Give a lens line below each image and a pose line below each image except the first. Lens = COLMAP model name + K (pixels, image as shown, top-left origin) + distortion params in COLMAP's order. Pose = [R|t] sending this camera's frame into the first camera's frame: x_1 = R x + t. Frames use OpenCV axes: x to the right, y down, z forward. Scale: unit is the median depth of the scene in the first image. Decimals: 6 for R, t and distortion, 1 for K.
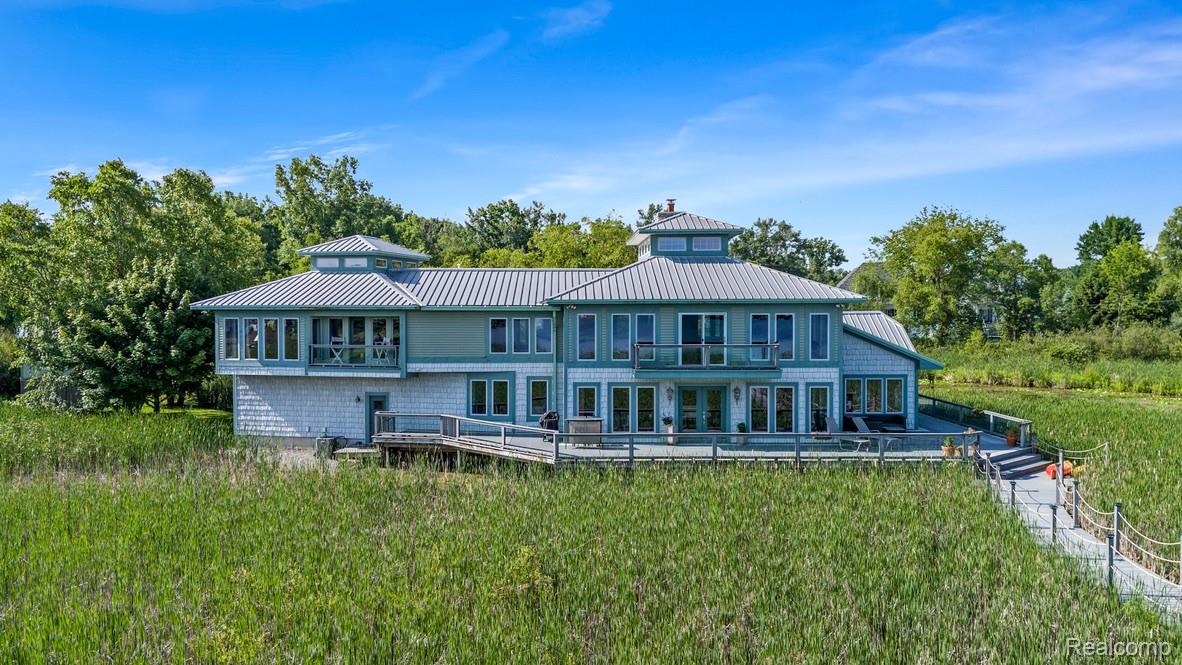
lens RADIAL K [[901.0, 0, 571.2], [0, 901.0, 342.3], [0, 0, 1]] dist [0.060926, -0.011910]
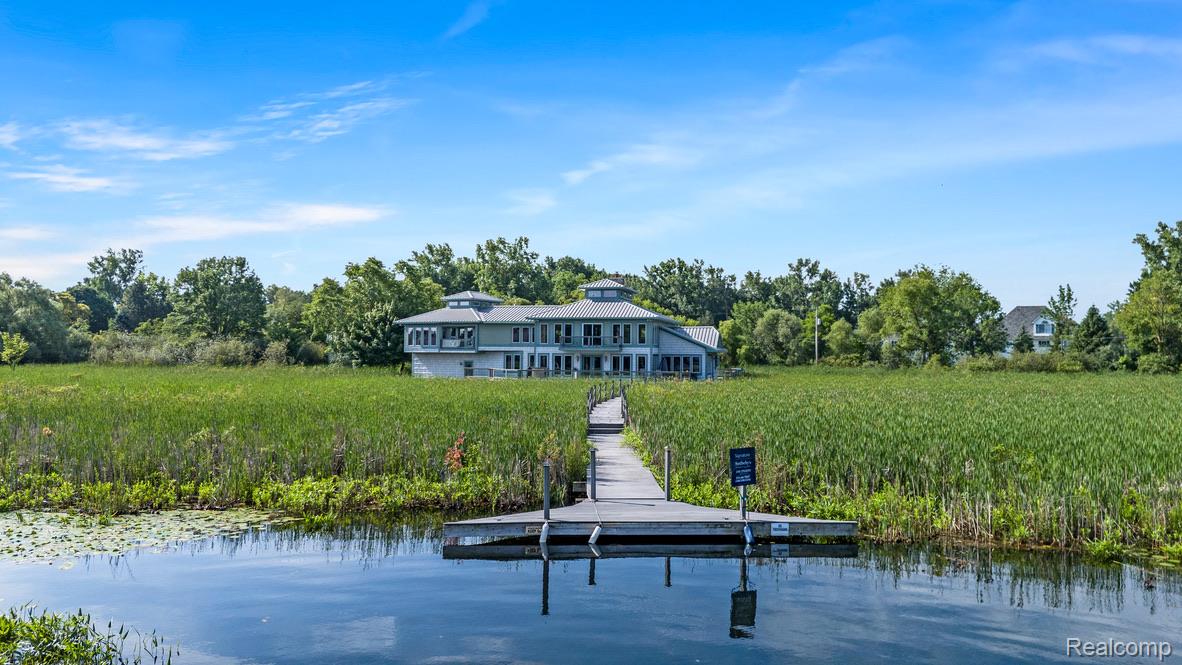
lens RADIAL K [[901.0, 0, 597.6], [0, 901.0, 328.4], [0, 0, 1]] dist [0.060926, -0.011910]
pose [[0.970062, 0.000874, -0.242858, 0.645077], [-0.017896, 0.997532, -0.067892, 0.122795], [0.242199, 0.070206, 0.967683, -1.105345]]
